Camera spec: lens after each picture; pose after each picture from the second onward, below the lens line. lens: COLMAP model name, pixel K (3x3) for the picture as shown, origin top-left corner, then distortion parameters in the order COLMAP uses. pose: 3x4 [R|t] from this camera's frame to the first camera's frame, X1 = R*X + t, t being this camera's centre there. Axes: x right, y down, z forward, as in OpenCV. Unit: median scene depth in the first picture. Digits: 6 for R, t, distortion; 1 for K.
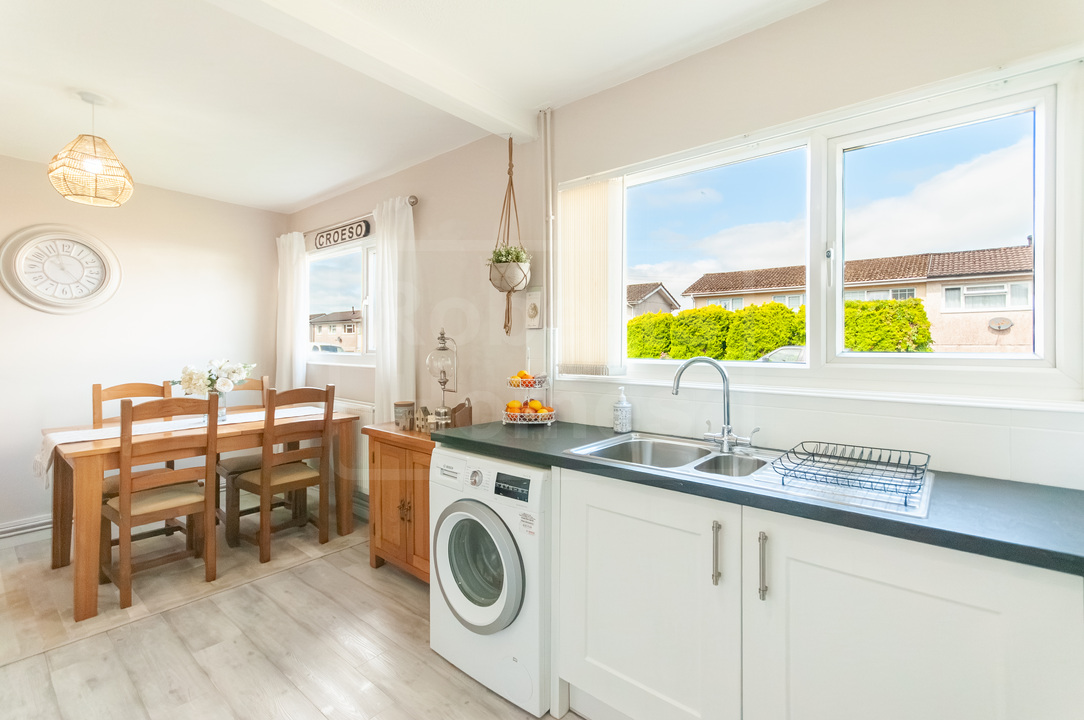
lens RADIAL K [[484.8, 0, 551.0], [0, 484.8, 334.3], [0, 0, 1]] dist [0.003310, 0.000534]
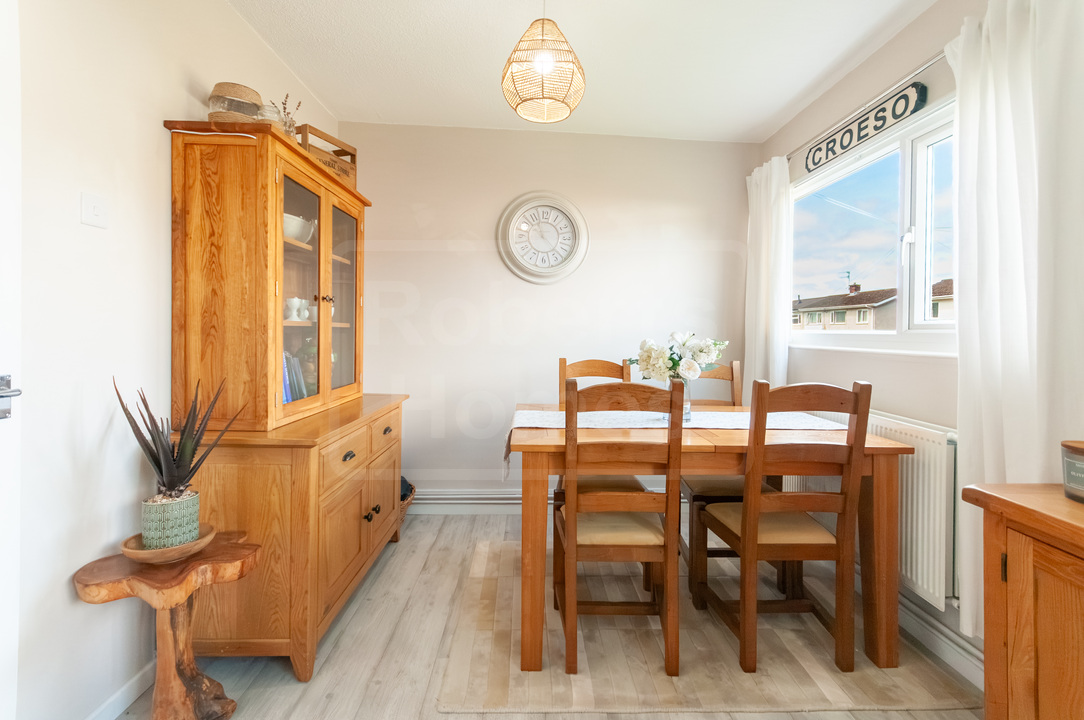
lens RADIAL K [[484.8, 0, 551.0], [0, 484.8, 334.3], [0, 0, 1]] dist [0.003310, 0.000534]
pose [[0.660782, 0.014107, -0.750445, -0.286519], [-0.003834, 0.999874, 0.015420, 0.045224], [0.750568, -0.007312, 0.660753, 0.398814]]
